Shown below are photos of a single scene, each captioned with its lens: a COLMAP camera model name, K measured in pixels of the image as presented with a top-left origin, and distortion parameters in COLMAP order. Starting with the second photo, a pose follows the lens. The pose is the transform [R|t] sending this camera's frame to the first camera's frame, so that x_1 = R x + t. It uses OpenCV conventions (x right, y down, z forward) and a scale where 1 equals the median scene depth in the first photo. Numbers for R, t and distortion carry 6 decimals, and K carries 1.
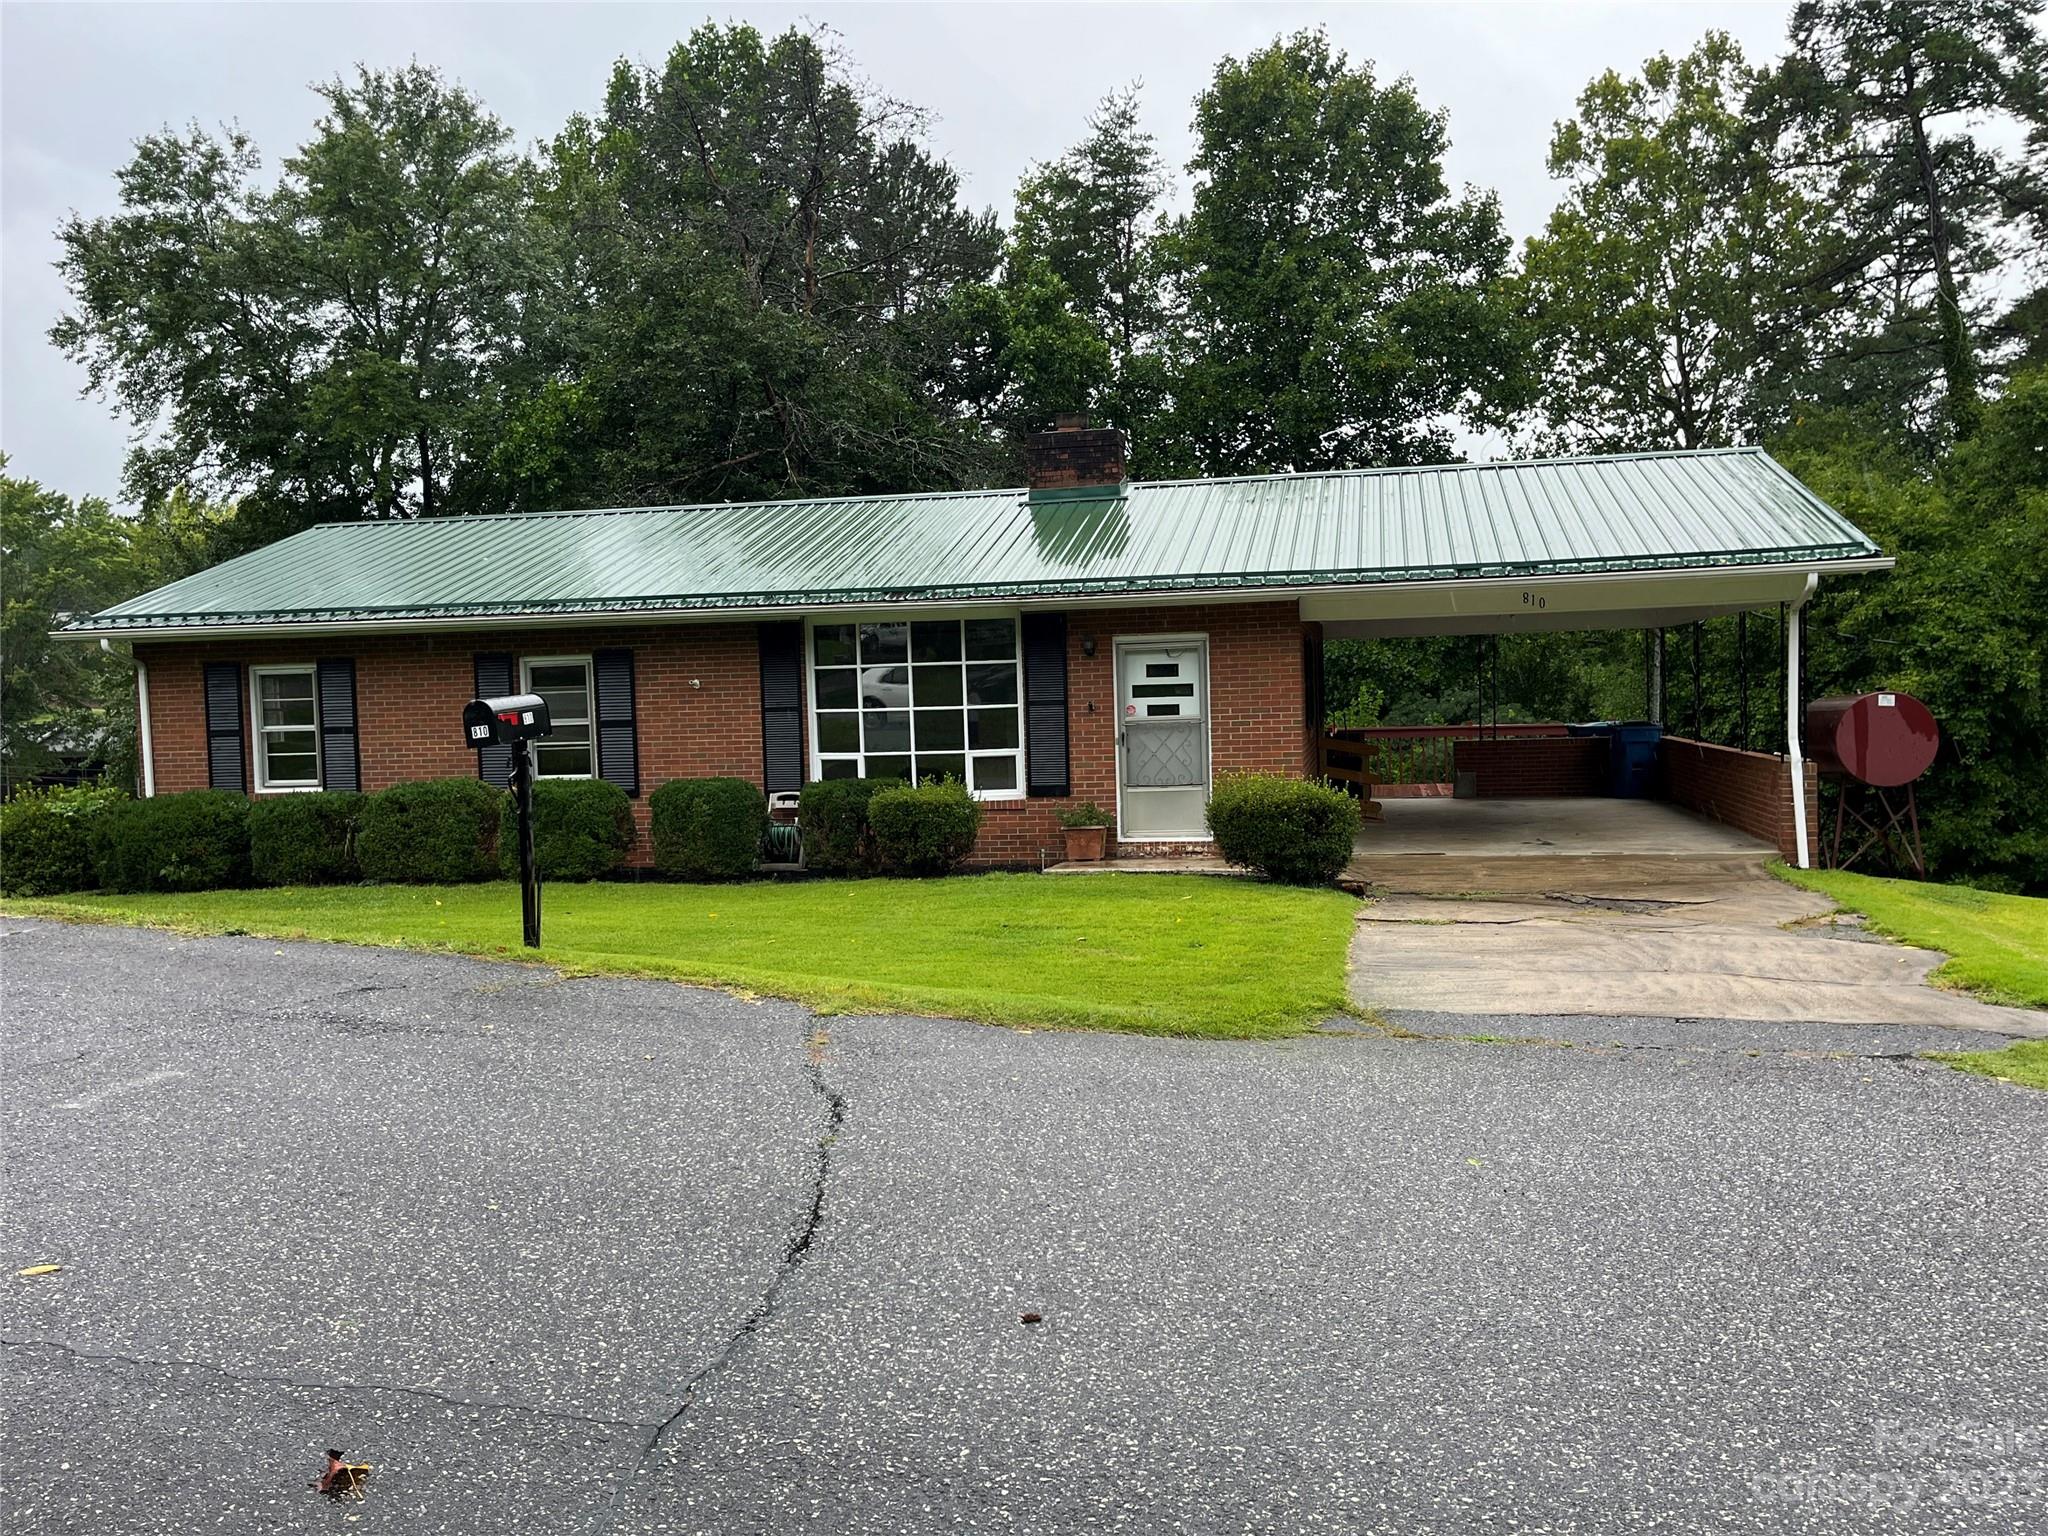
lens RADIAL K [[1662.7, 0, 1023.4], [0, 1662.7, 847.1], [0, 0, 1]] dist [0.002254, -0.015208]
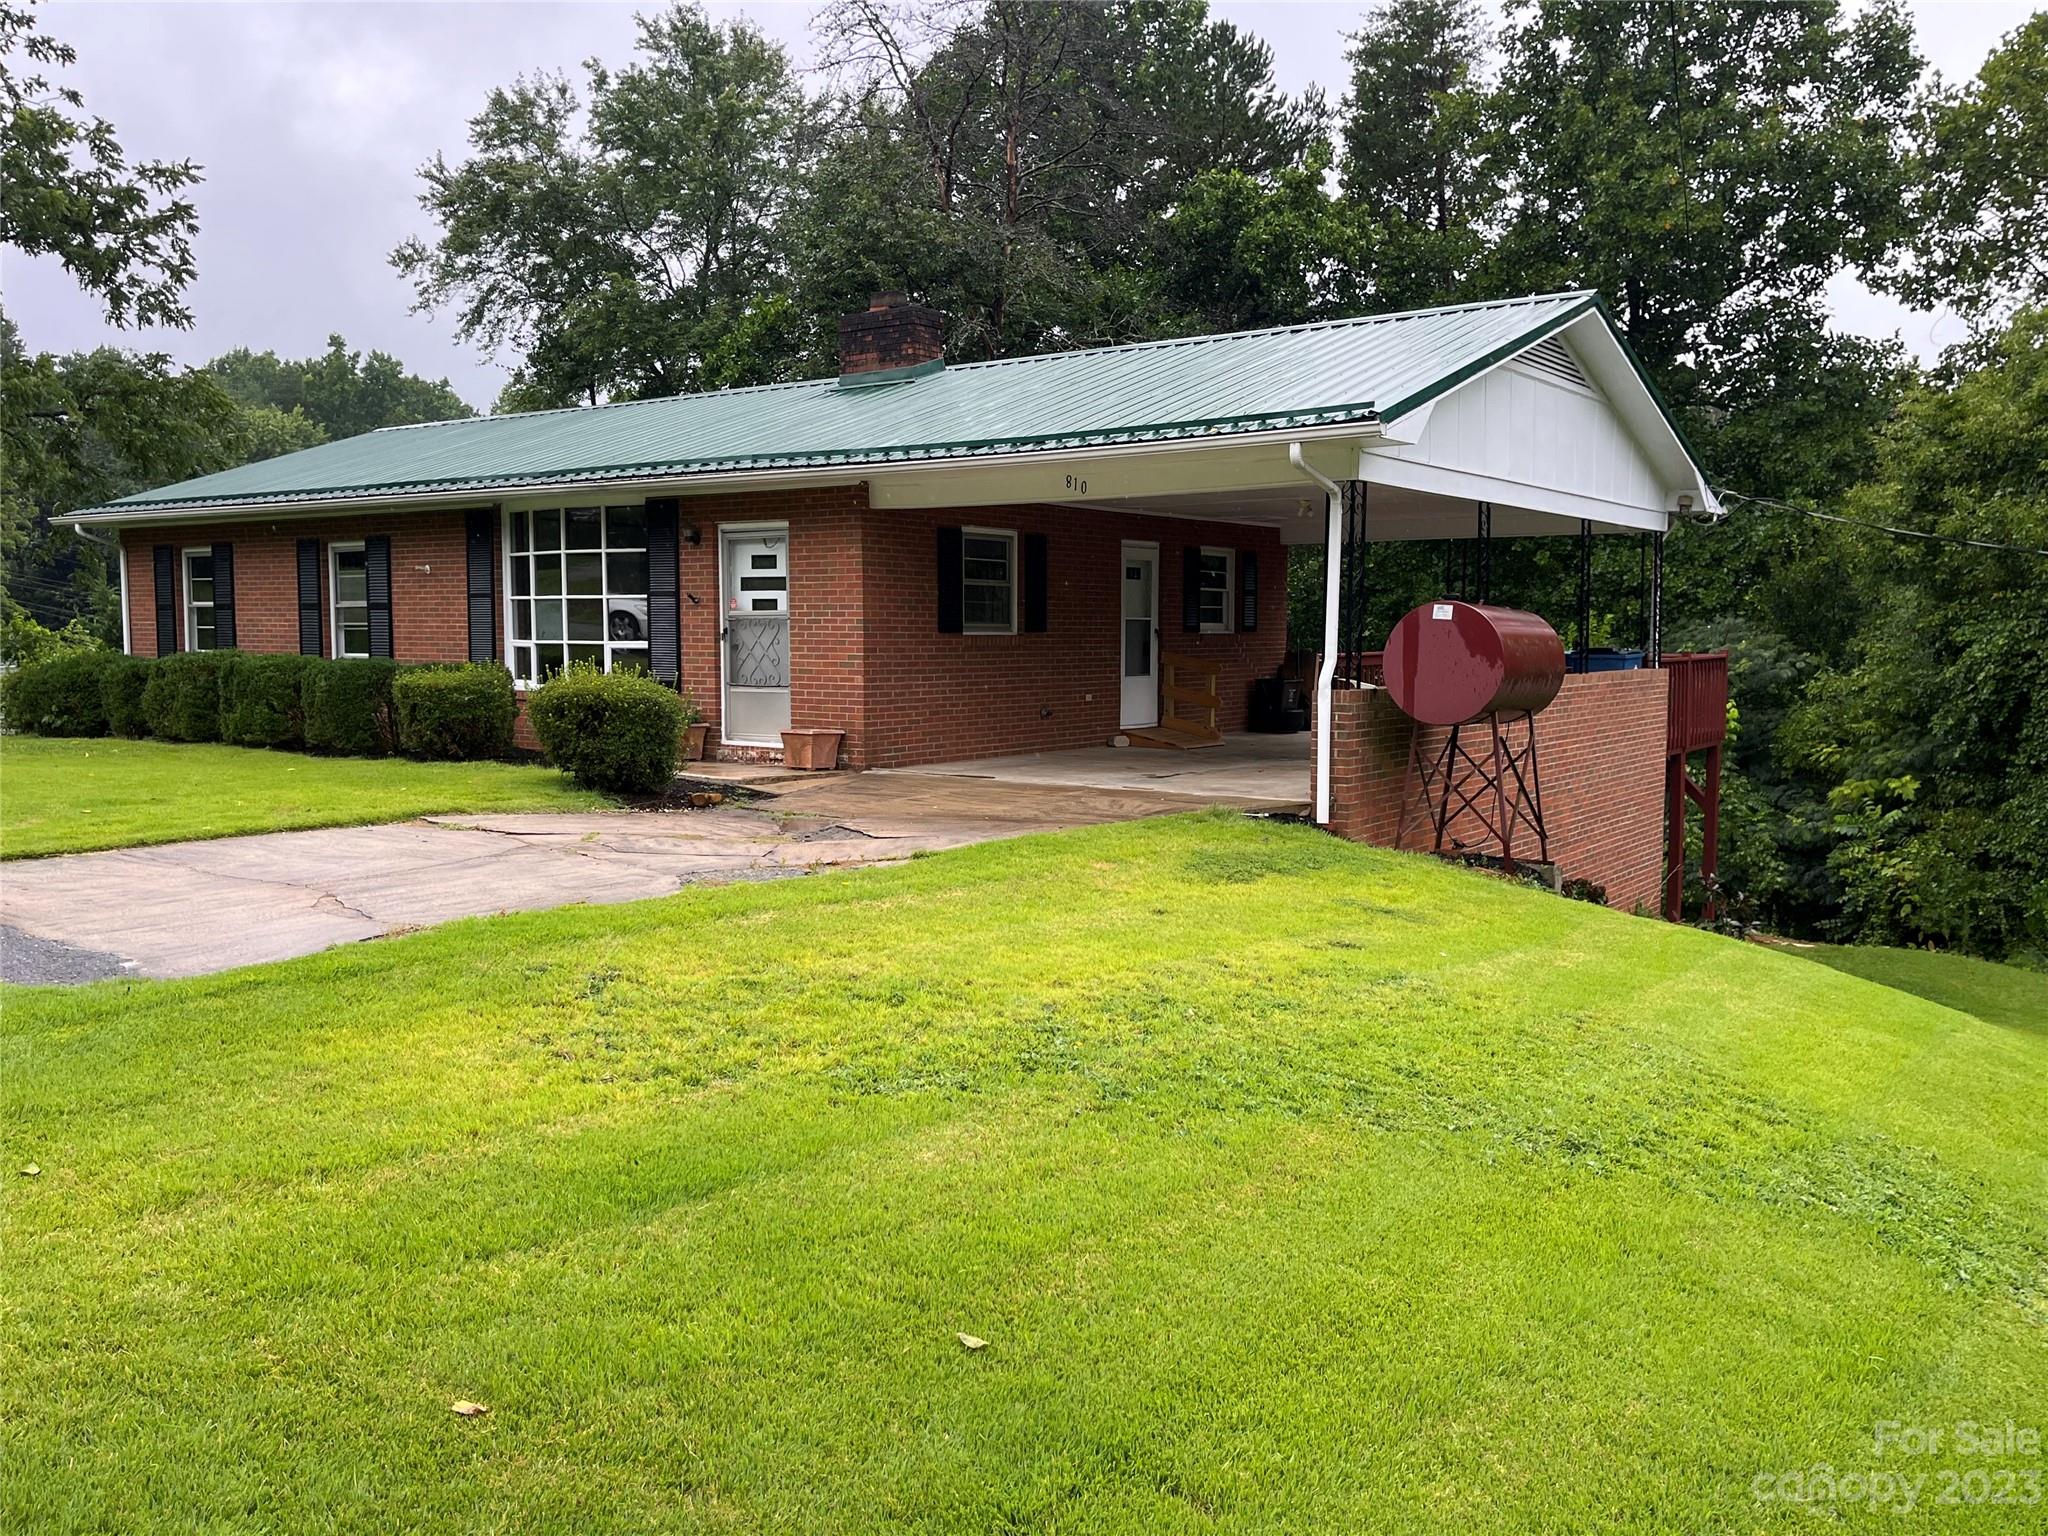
lens RADIAL K [[1677.7, 0, 1024.0], [0, 1677.7, 768.0], [0, 0, 1]] dist [0.027575, -0.010971]
pose [[0.912102, 0.065713, -0.404664, 0.503088], [-0.066705, 0.997705, 0.011665, -0.010129], [0.404501, 0.016353, 0.914391, 0.170702]]
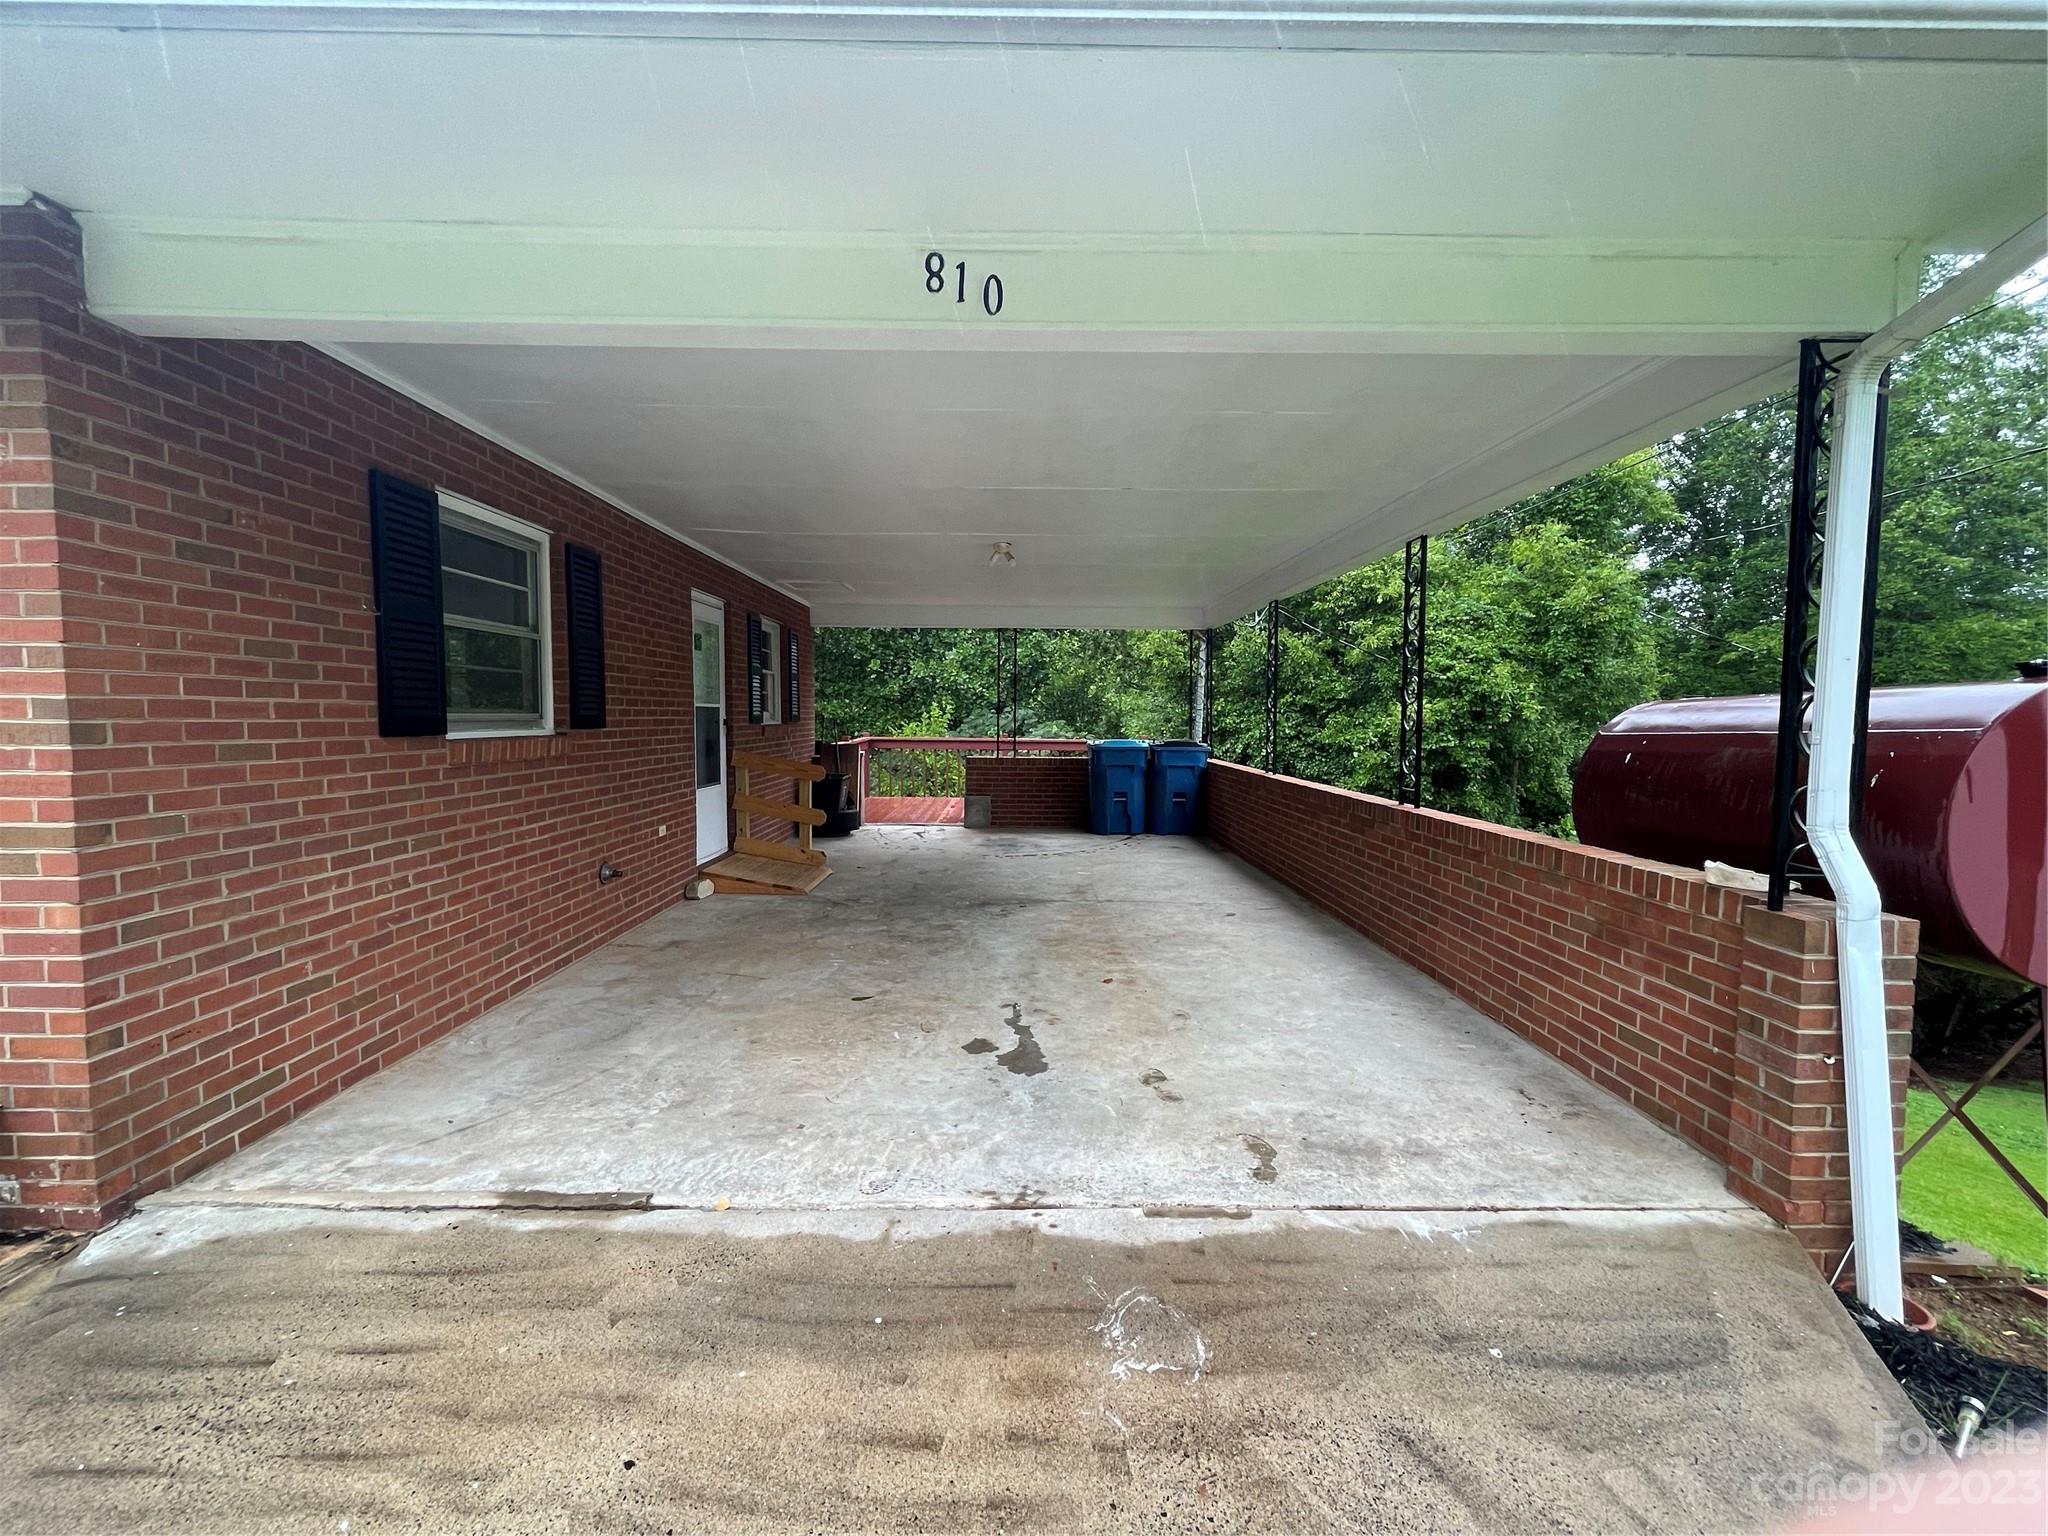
lens RADIAL K [[859.3, 0, 1015.7], [0, 859.3, 763.7], [0, 0, 1]] dist [0.000384, -0.000148]
pose [[0.977552, 0.026248, 0.209055, 0.229395], [-0.018490, 0.999069, -0.038979, -0.052069], [-0.209883, 0.034238, 0.977127, 0.685131]]
